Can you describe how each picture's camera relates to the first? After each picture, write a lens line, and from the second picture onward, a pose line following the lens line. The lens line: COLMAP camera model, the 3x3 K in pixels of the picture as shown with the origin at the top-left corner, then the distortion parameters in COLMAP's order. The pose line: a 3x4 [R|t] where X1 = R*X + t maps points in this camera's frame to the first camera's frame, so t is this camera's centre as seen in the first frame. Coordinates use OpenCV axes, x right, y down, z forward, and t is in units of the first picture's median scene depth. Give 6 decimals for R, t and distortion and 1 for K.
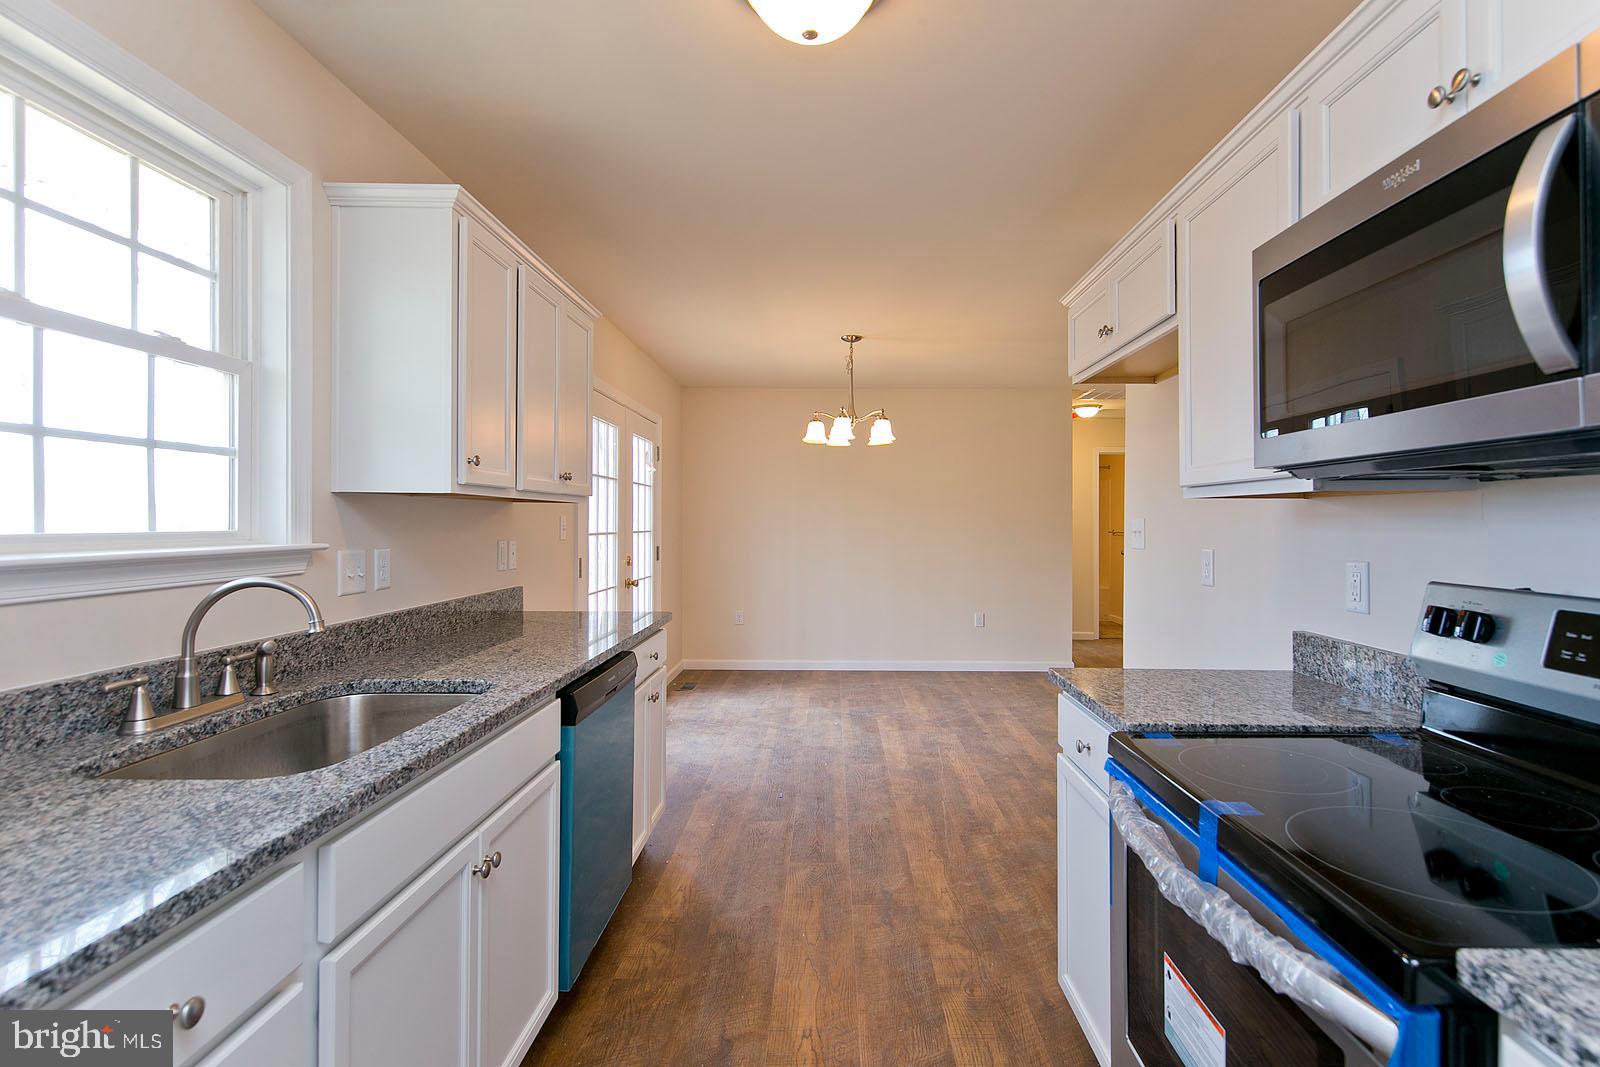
lens RADIAL K [[762.4, 0, 817.1], [0, 762.4, 523.3], [0, 0, 1]] dist [0.017470, -0.006699]
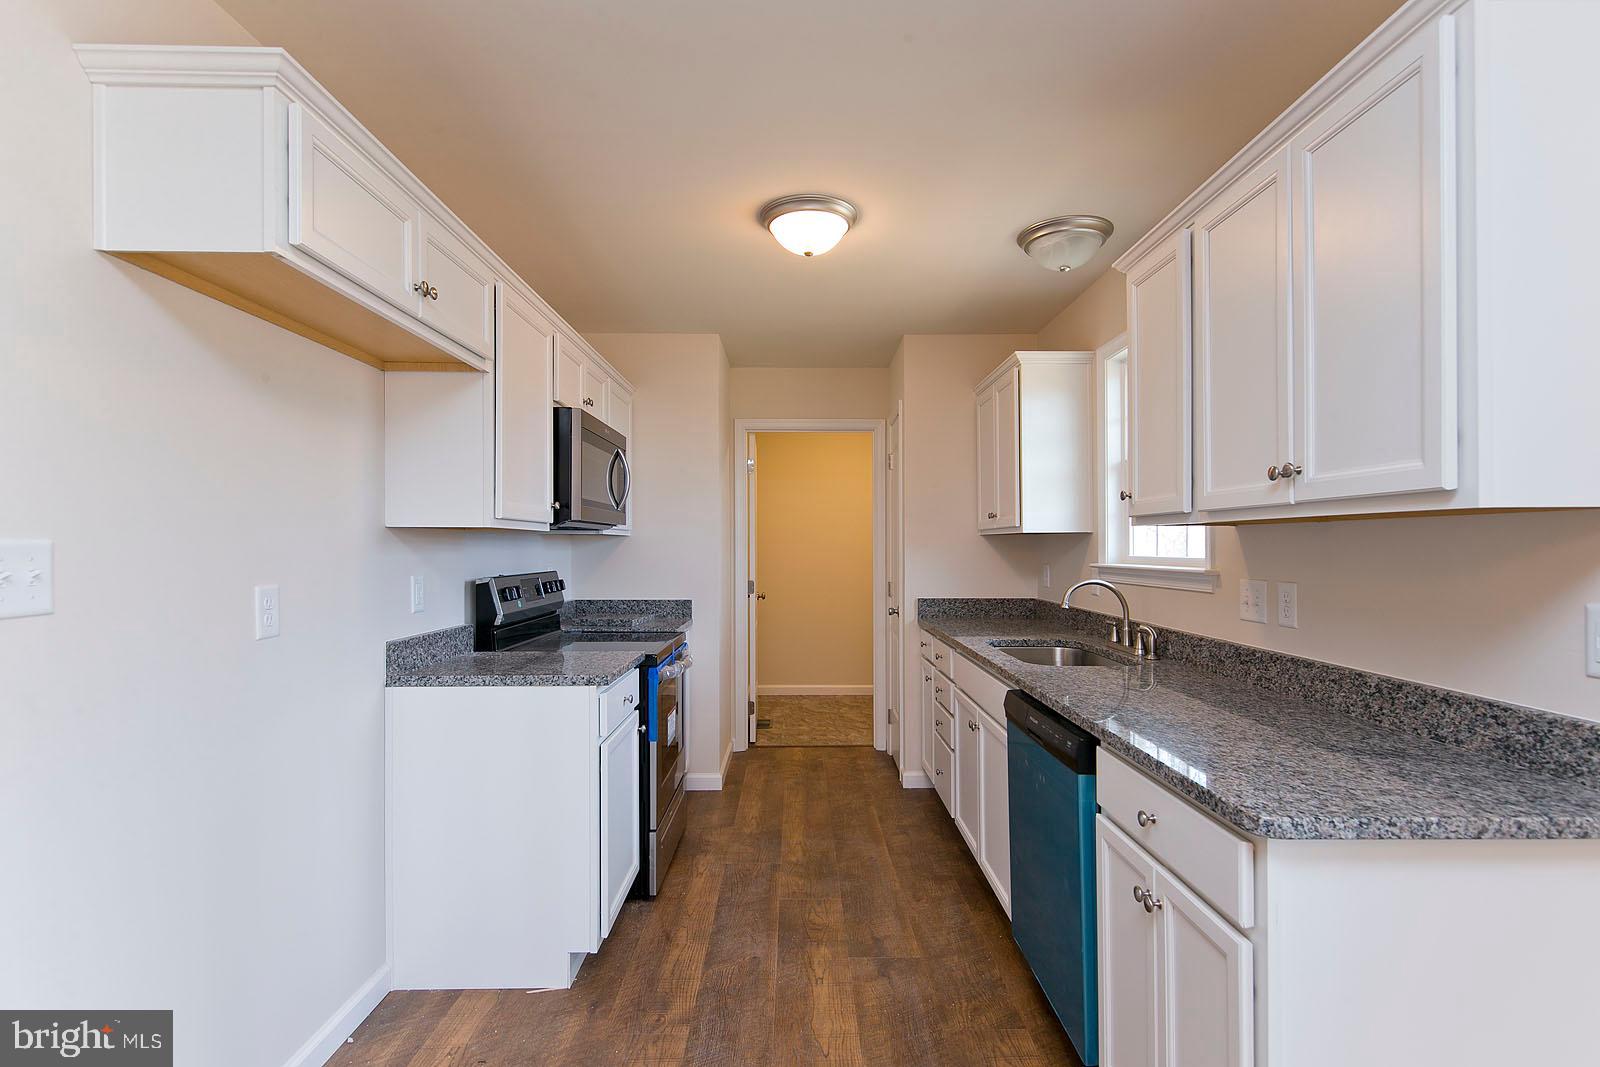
lens RADIAL K [[762.4, 0, 801.5], [0, 762.4, 538.6], [0, 0, 1]] dist [0.017470, -0.006699]
pose [[-0.999675, -0.007313, -0.024436, 0.048826], [-0.007108, 0.999939, -0.008458, -0.010299], [0.024496, -0.008281, -0.999666, 2.205997]]
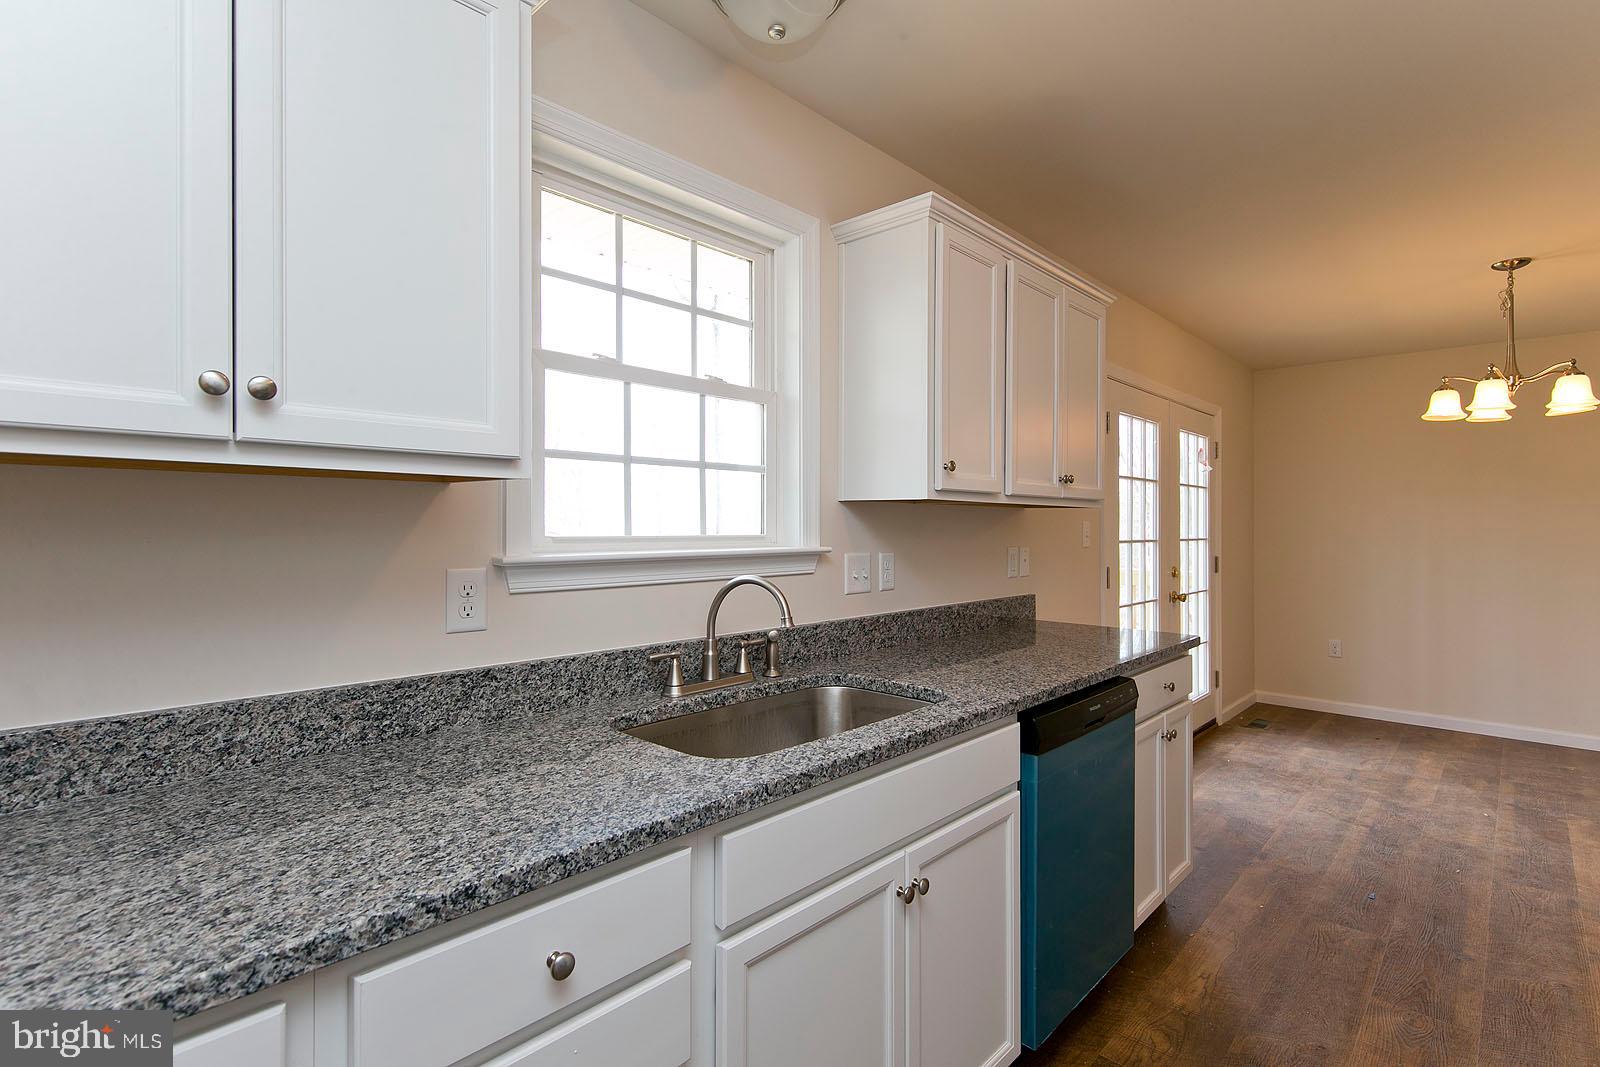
lens RADIAL K [[762.4, 0, 806.1], [0, 762.4, 525.8], [0, 0, 1]] dist [0.017470, -0.006699]
pose [[0.750827, -0.000383, -0.660498, 0.066423], [-0.002885, 0.999988, -0.003860, -0.000171], [0.660492, 0.004803, 0.750818, 0.137763]]
